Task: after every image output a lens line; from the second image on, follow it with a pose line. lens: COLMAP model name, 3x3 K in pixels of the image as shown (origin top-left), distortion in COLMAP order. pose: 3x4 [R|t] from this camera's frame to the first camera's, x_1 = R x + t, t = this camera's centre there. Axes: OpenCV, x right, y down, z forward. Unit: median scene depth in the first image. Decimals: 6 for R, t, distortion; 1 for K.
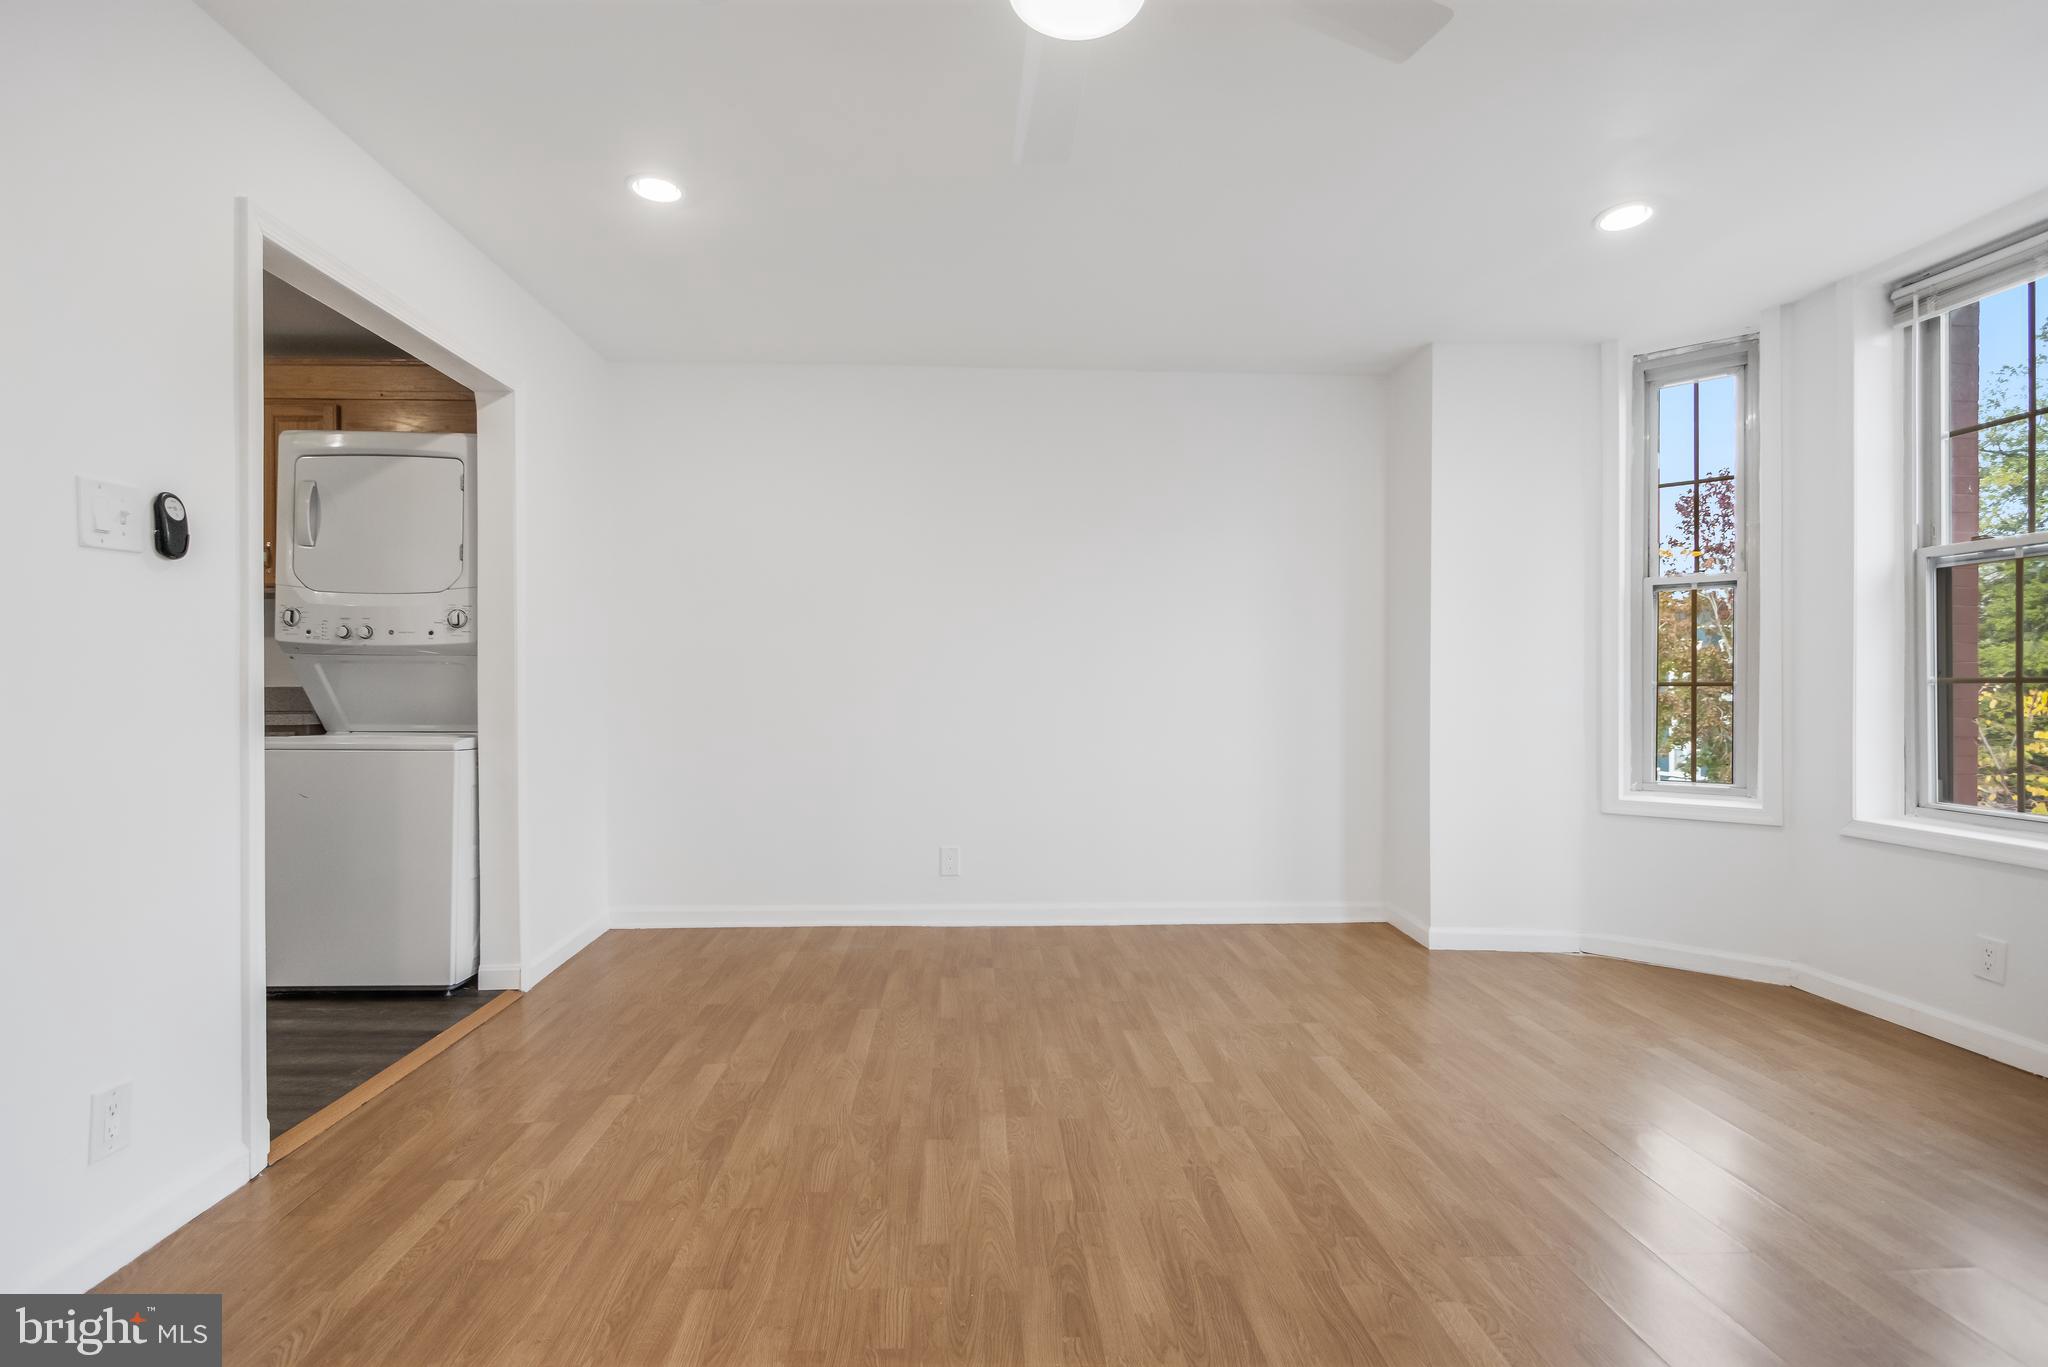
lens RADIAL K [[943.2, 0, 1014.2], [0, 943.2, 690.2], [0, 0, 1]] dist [-0.002356, 0.000636]
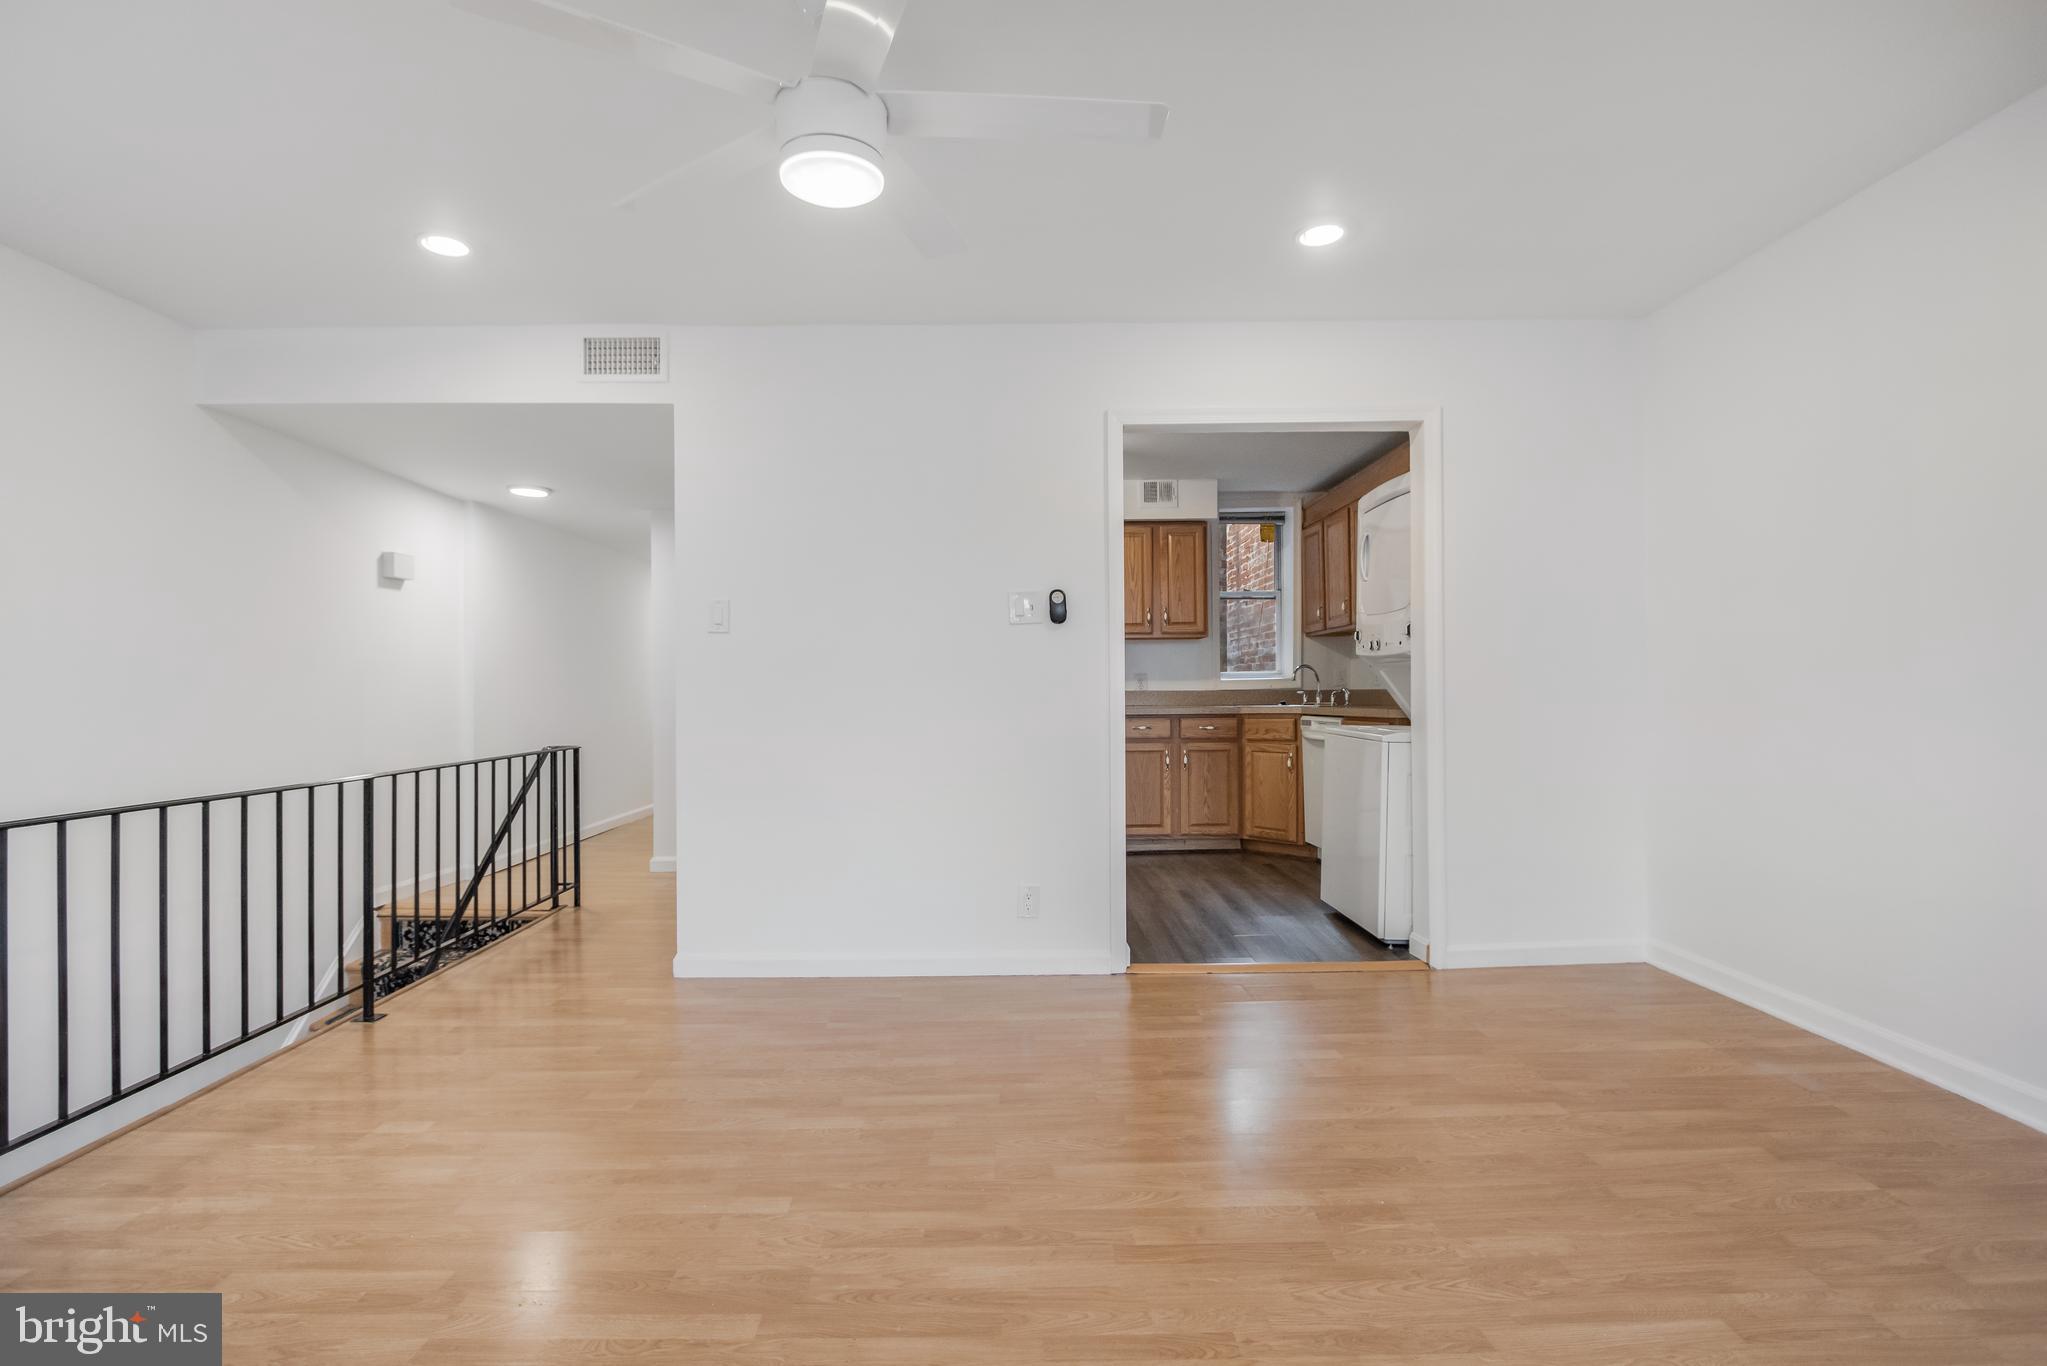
lens RADIAL K [[964.8, 0, 1005.6], [0, 964.8, 688.1], [0, 0, 1]] dist [-0.014046, 0.000018]
pose [[-0.041250, -0.001663, -0.999147, 0.705018], [0.002523, 0.999995, -0.001768, -0.003112], [0.999146, -0.002594, -0.041246, 0.636000]]
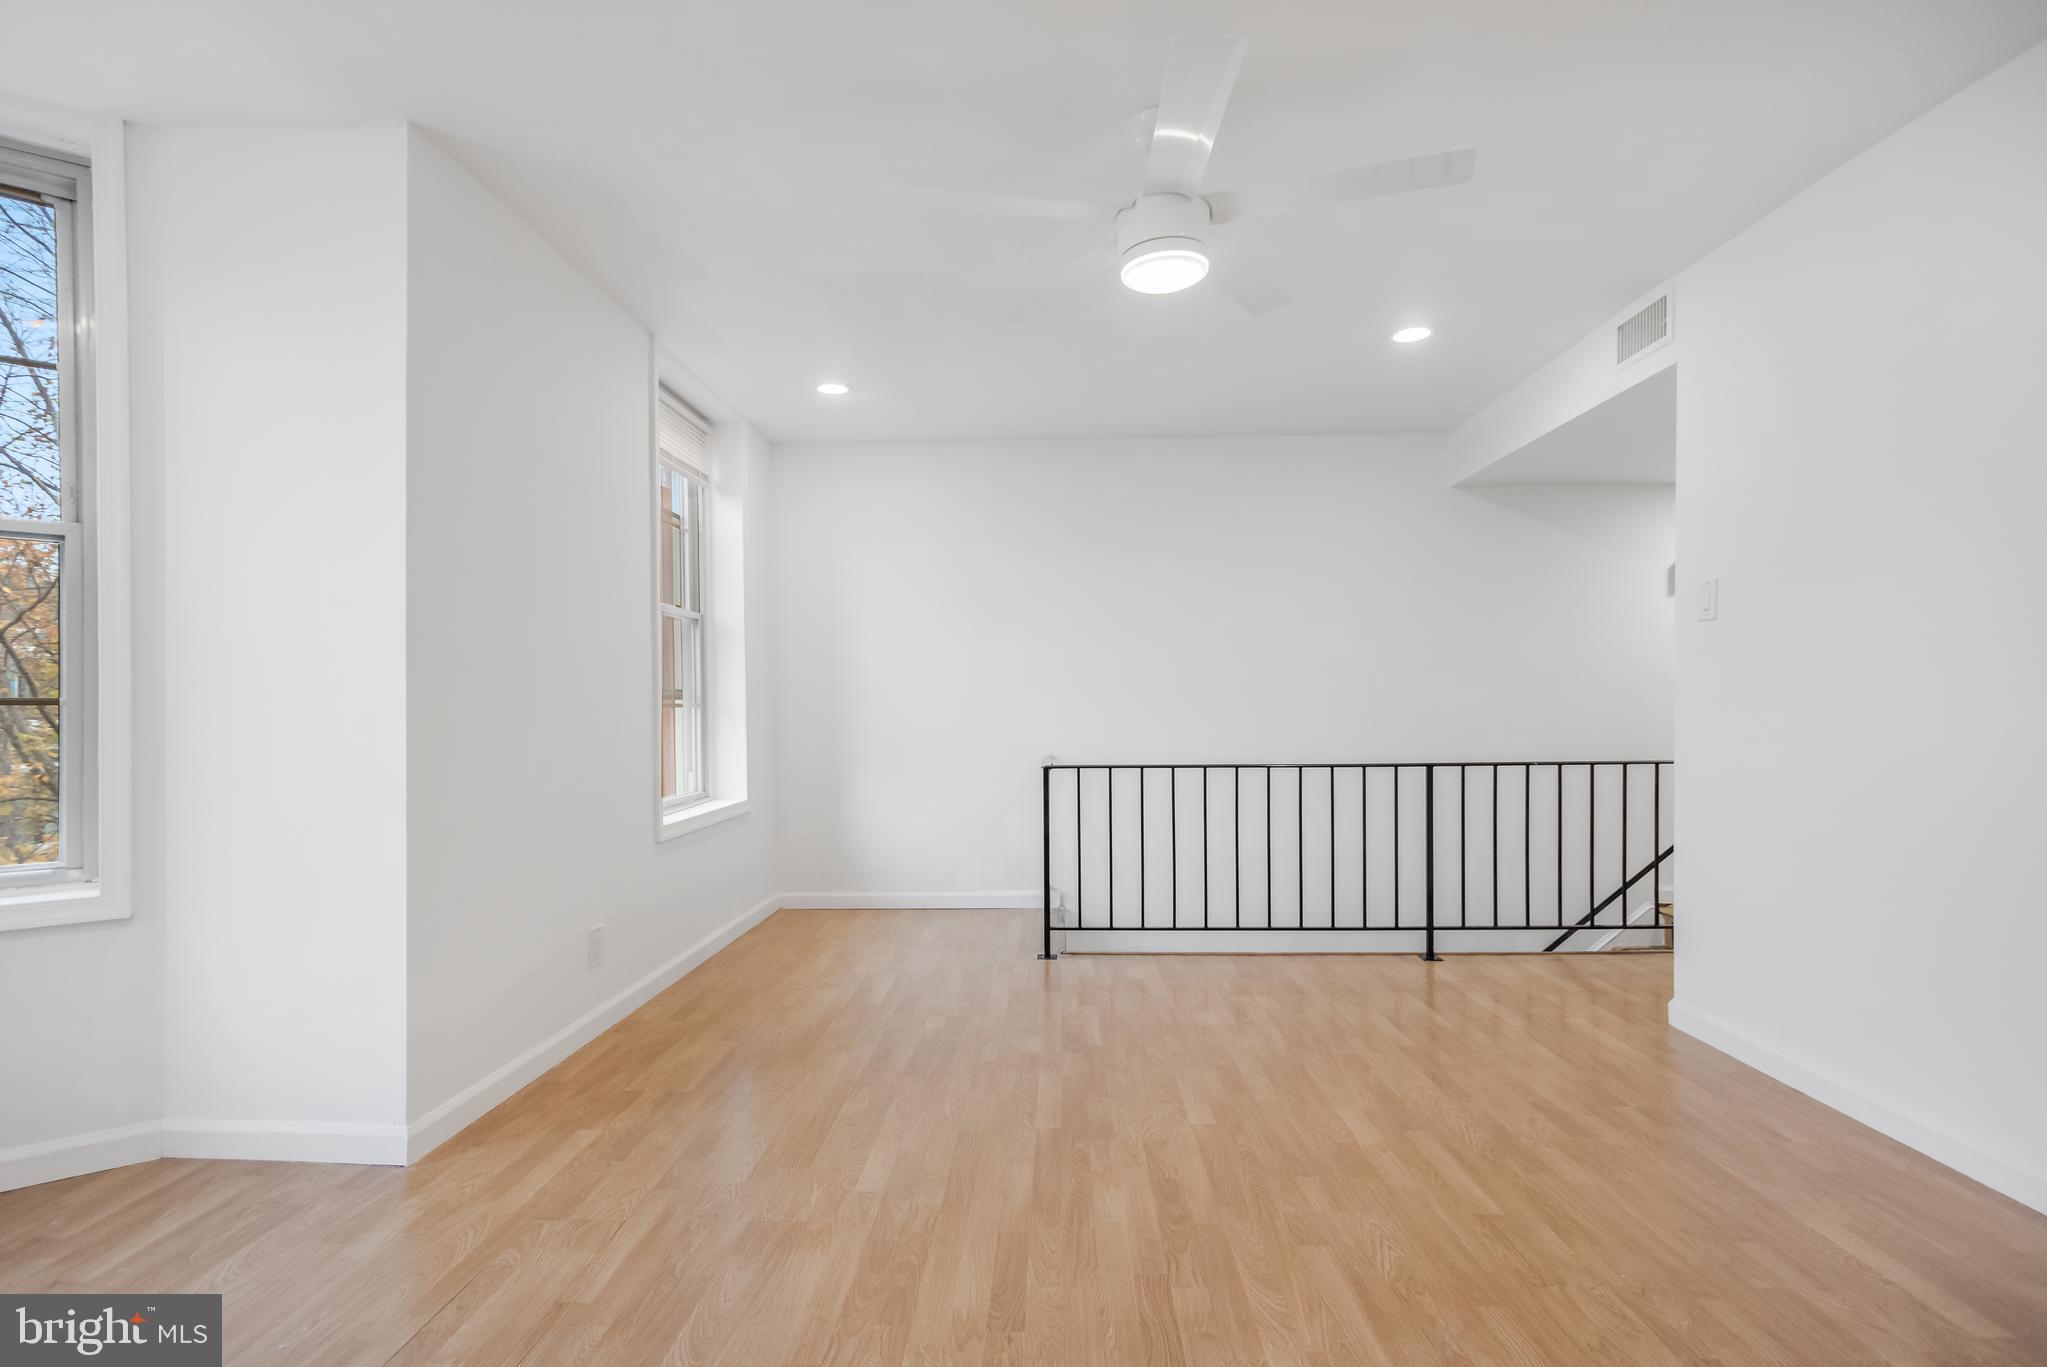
lens RADIAL K [[970.0, 0, 1019.2], [0, 970.0, 684.9], [0, 0, 1]] dist [-0.016097, 0.000440]
pose [[-0.996182, 0.011814, 0.086497, 0.082509], [0.009529, 0.999596, -0.026790, 0.012220], [-0.086778, -0.025863, -0.995892, 1.319788]]
